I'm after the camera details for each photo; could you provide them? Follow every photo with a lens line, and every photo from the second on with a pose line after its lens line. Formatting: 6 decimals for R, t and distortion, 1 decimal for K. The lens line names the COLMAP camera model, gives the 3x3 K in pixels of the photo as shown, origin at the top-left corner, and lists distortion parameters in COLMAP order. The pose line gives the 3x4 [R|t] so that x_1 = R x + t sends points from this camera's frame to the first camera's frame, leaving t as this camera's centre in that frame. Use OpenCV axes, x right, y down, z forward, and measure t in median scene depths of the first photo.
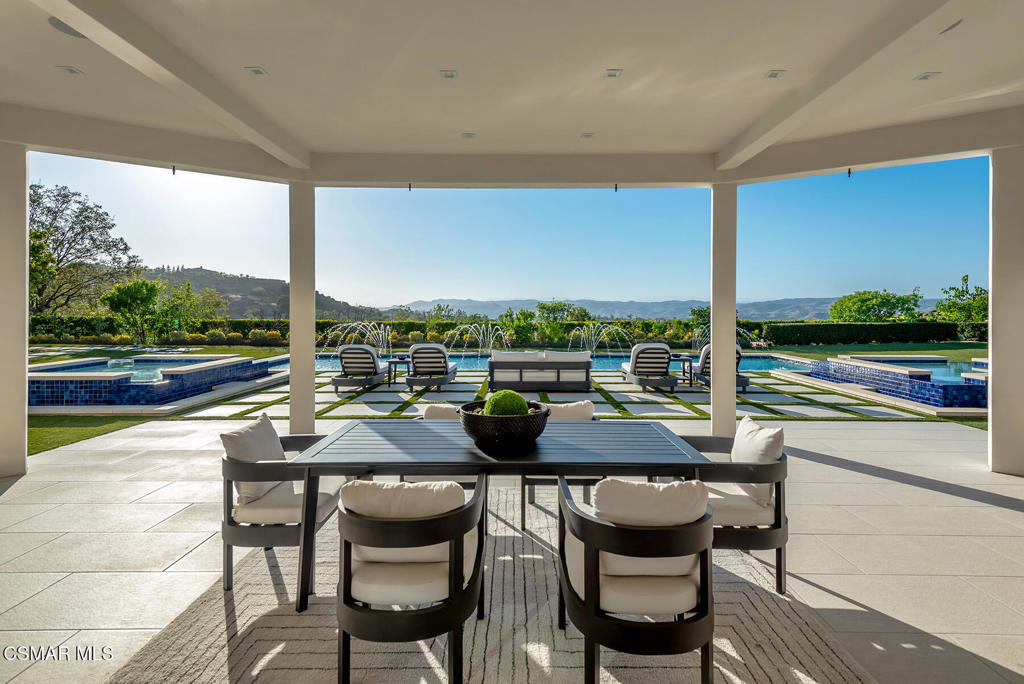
lens RADIAL K [[475.6, 0, 513.6], [0, 475.6, 306.4], [0, 0, 1]] dist [0.000991, -0.000160]
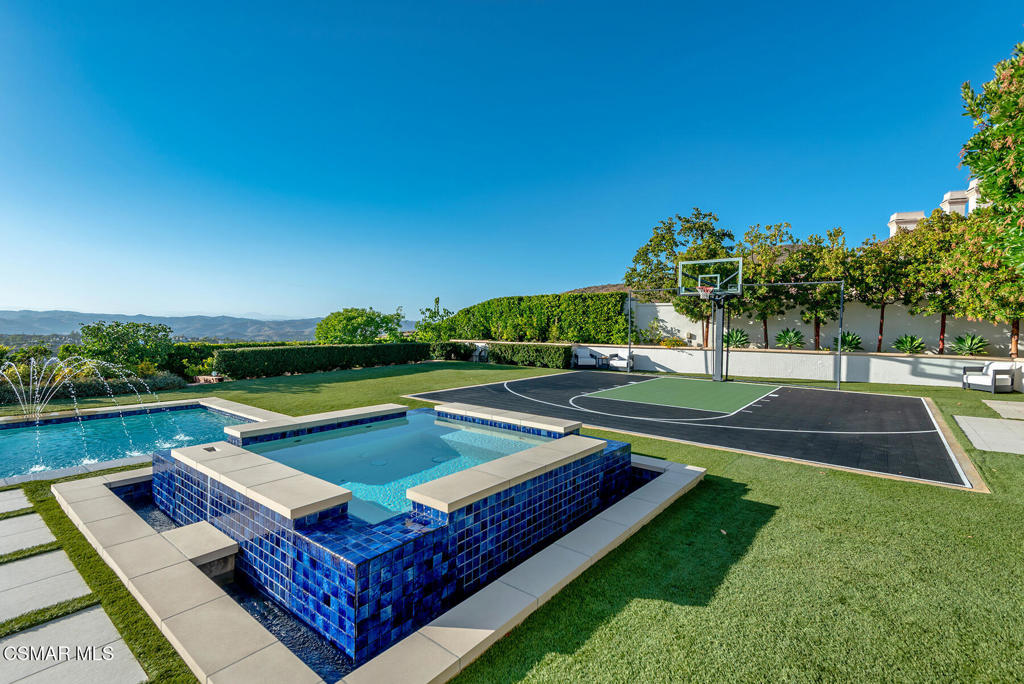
lens RADIAL K [[459.2, 0, 512.0], [0, 459.2, 342.0], [0, 0, 1]] dist [0.011475, 0.000054]
pose [[0.609766, -0.013383, 0.792468, 0.251367], [-0.017195, 0.999399, 0.030108, -0.000229], [-0.792395, -0.031985, 0.609169, 0.253962]]
